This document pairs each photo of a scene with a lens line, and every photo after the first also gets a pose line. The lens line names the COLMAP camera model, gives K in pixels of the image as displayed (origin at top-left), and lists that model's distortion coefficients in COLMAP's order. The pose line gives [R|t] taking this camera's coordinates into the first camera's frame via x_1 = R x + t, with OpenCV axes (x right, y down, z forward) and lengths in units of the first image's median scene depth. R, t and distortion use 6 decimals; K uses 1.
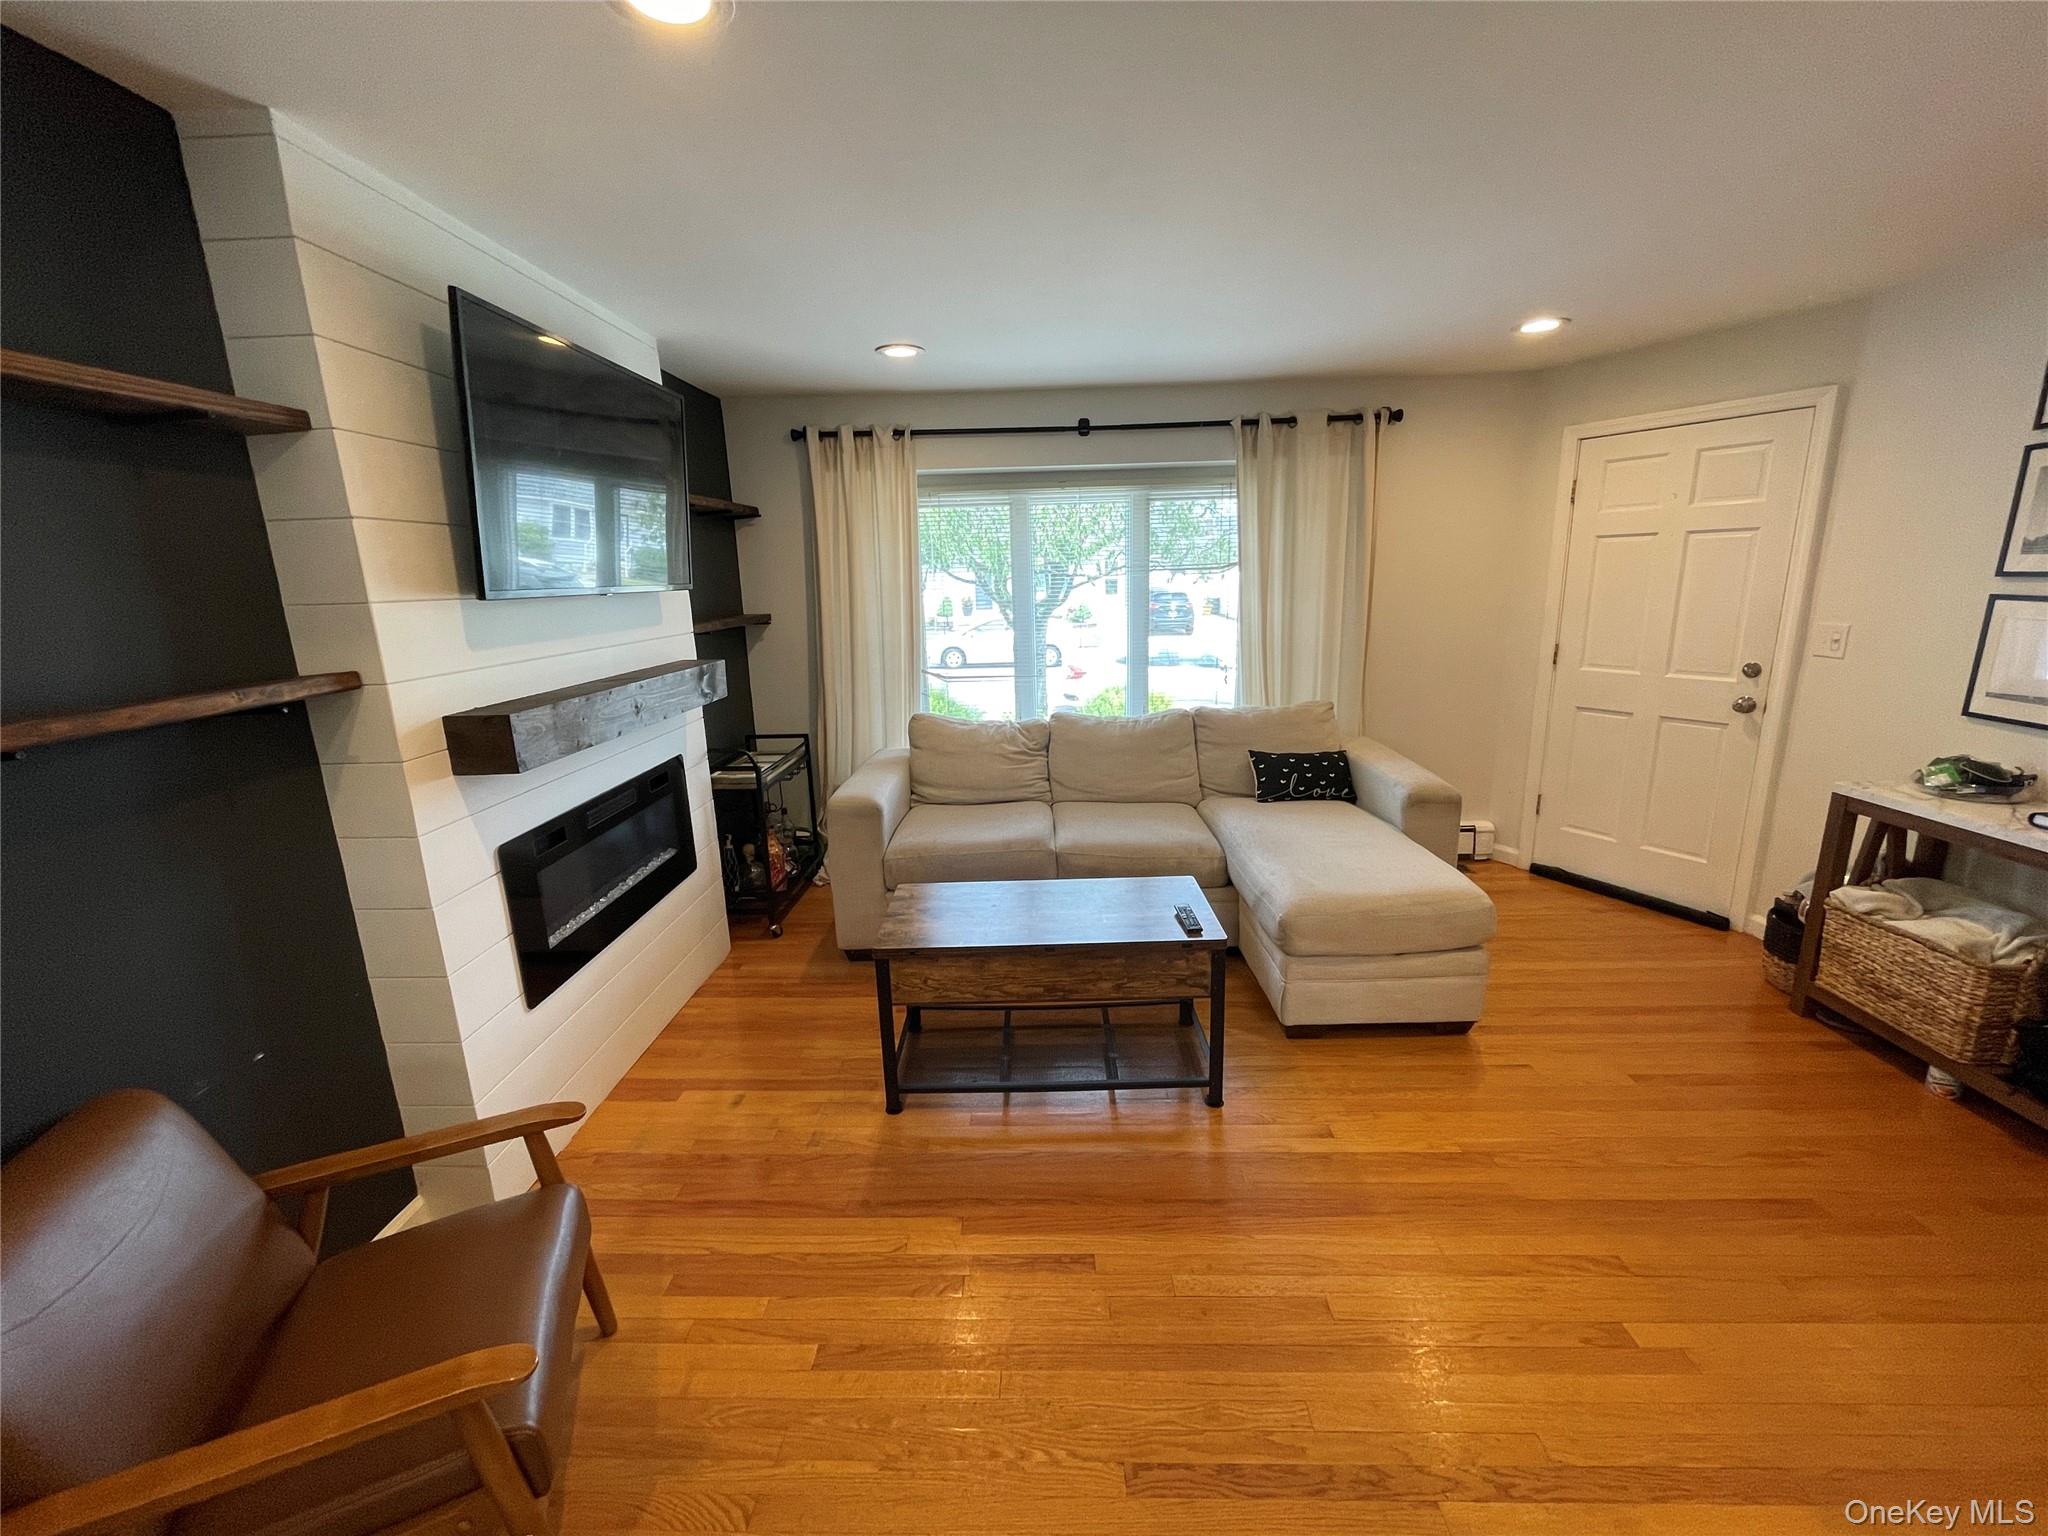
lens RADIAL K [[824.8, 0, 1021.9], [0, 824.8, 766.7], [0, 0, 1]] dist [-0.003124, -0.000558]
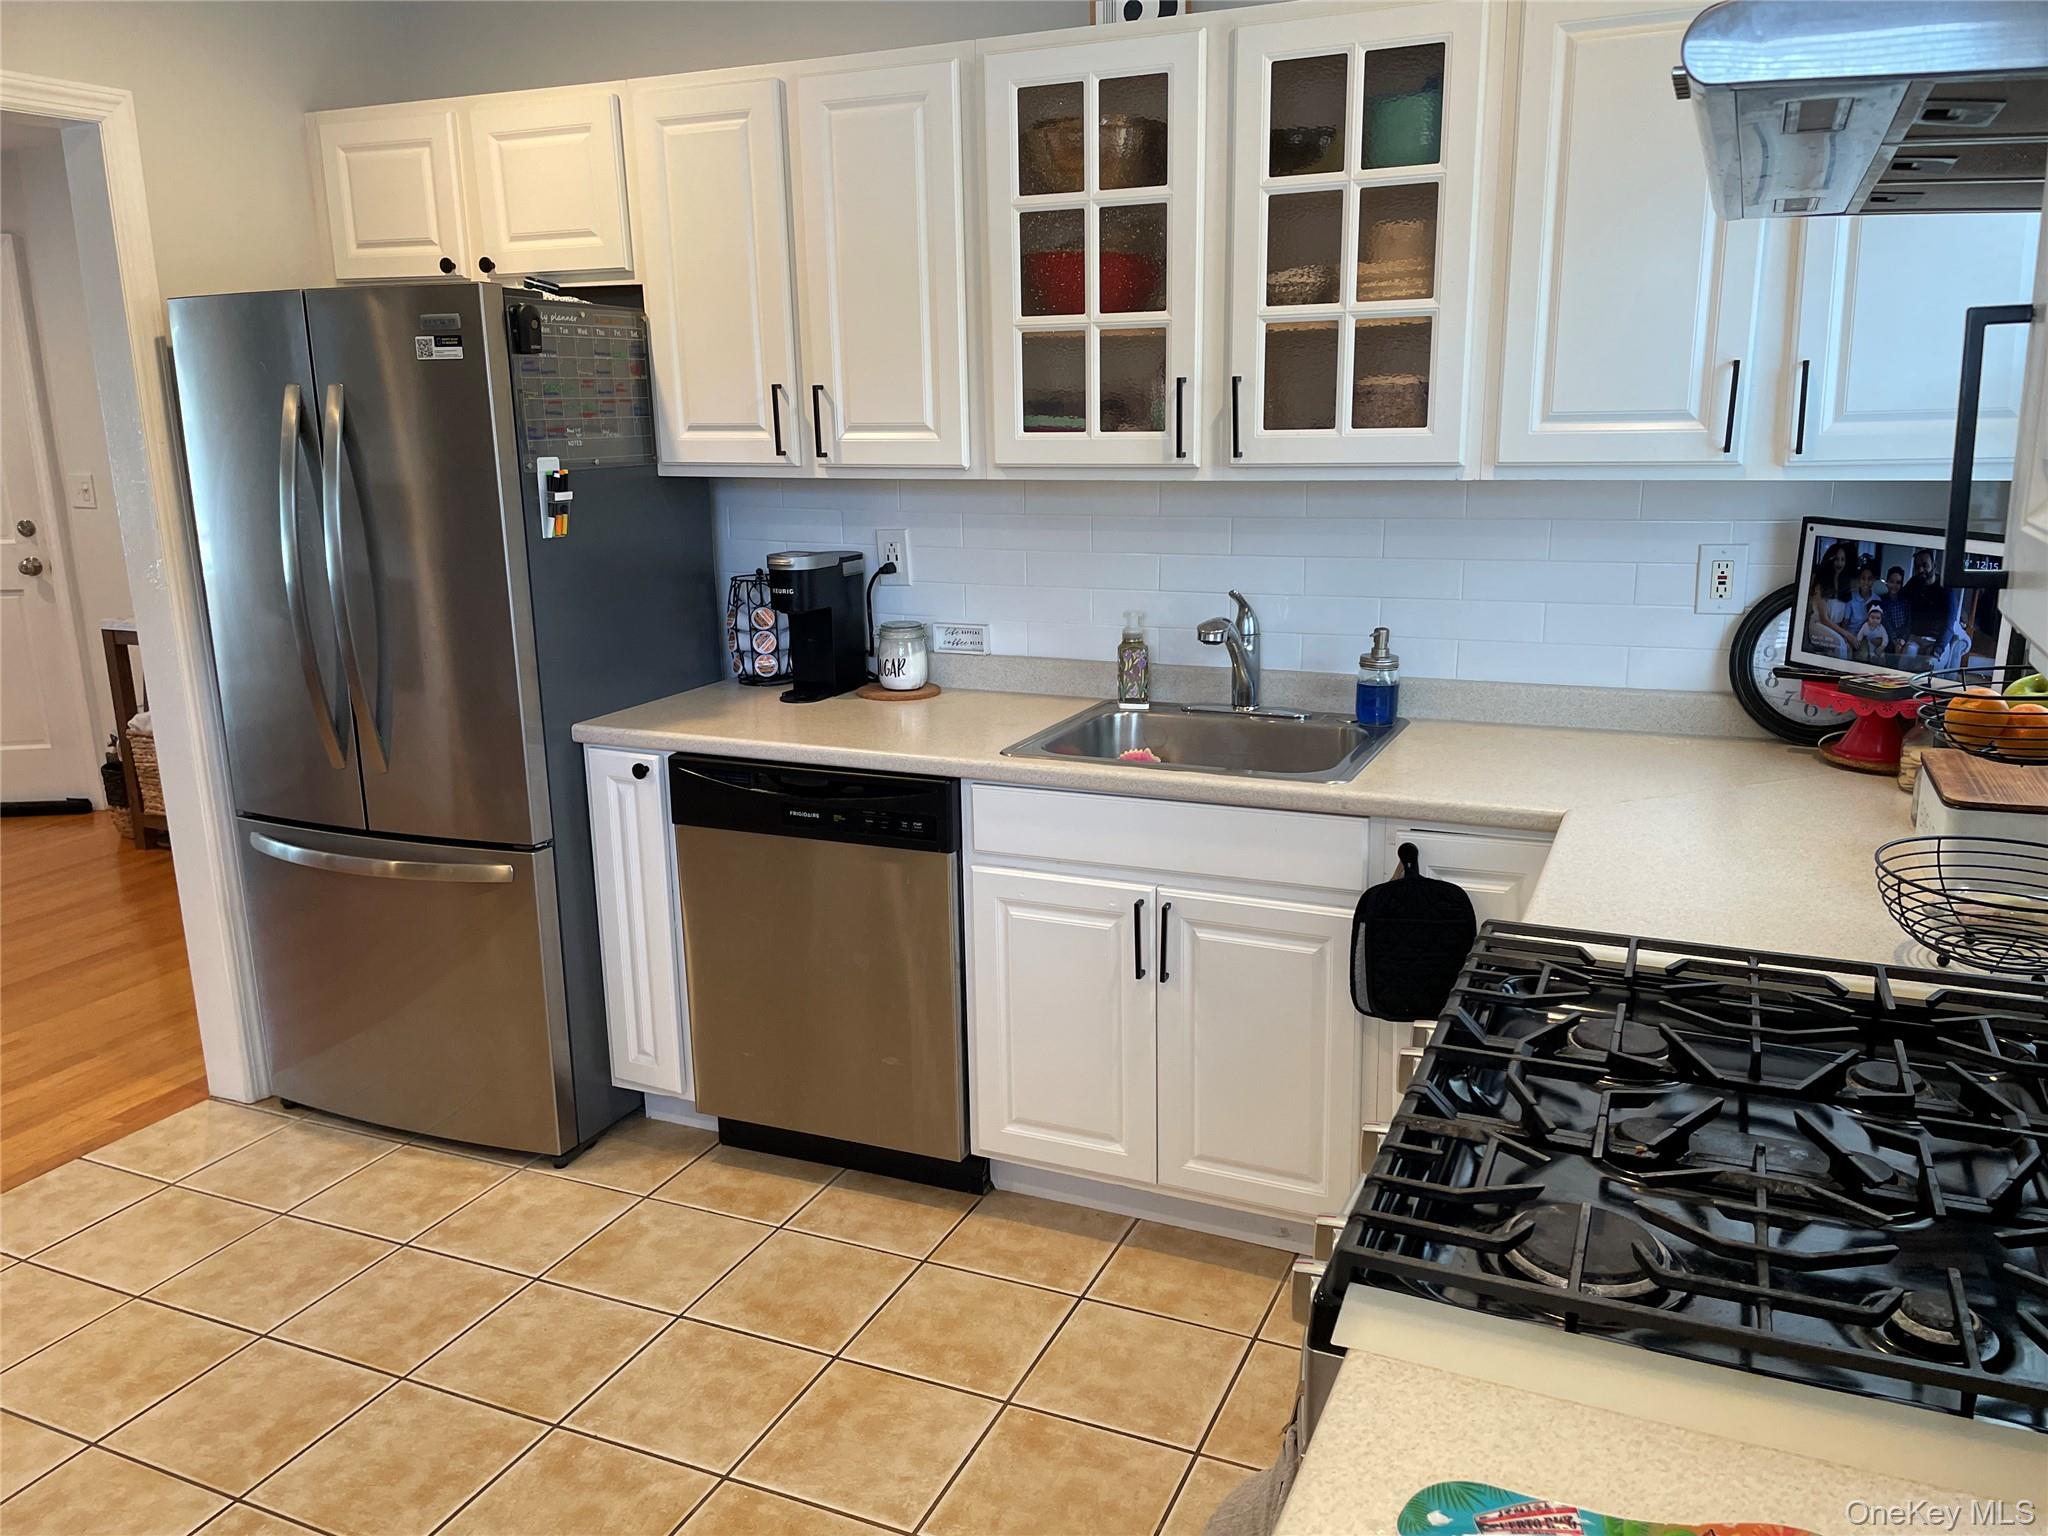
lens RADIAL K [[1539.7, 0, 1039.7], [0, 1539.7, 773.8], [0, 0, 1]] dist [0.087247, -0.107791]
pose [[0.373674, -0.197196, 0.906356, -0.363381], [0.215777, 0.968813, 0.121824, 0.195317], [-0.902113, 0.150048, 0.404571, -0.753714]]
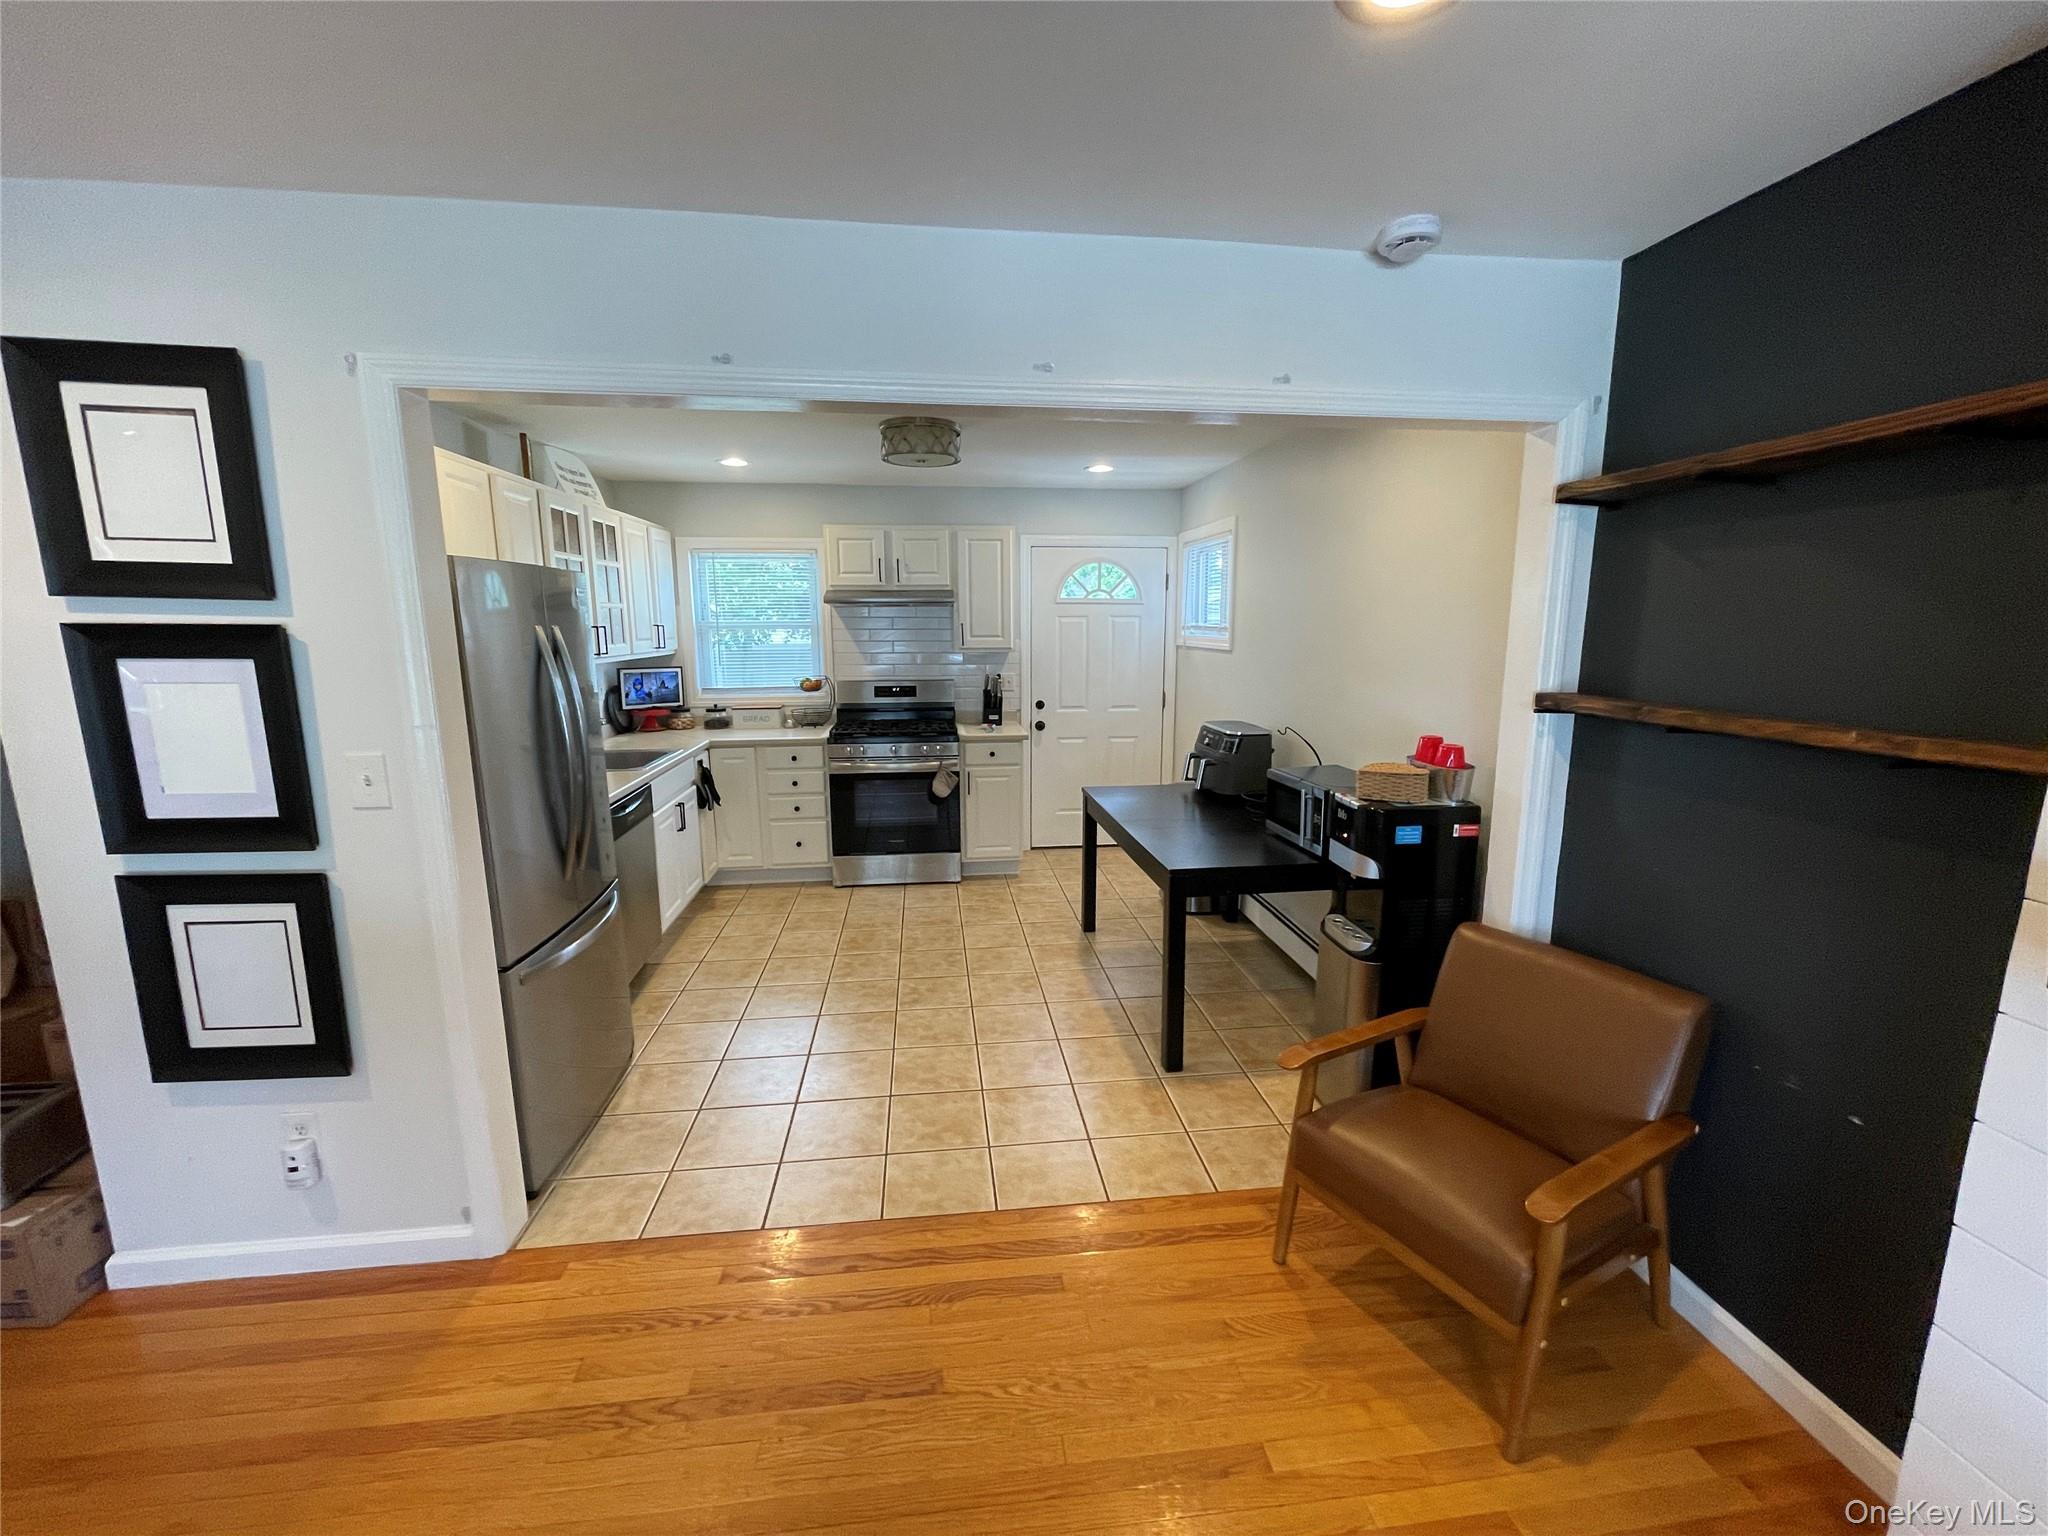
lens RADIAL K [[824.8, 0, 1023.2], [0, 824.8, 765.7], [0, 0, 1]] dist [-0.003124, -0.000558]
pose [[-0.988411, 0.055217, -0.141405, 0.060787], [-0.004961, 0.919253, 0.393635, -0.201507], [0.151723, 0.389774, -0.908326, 0.822553]]
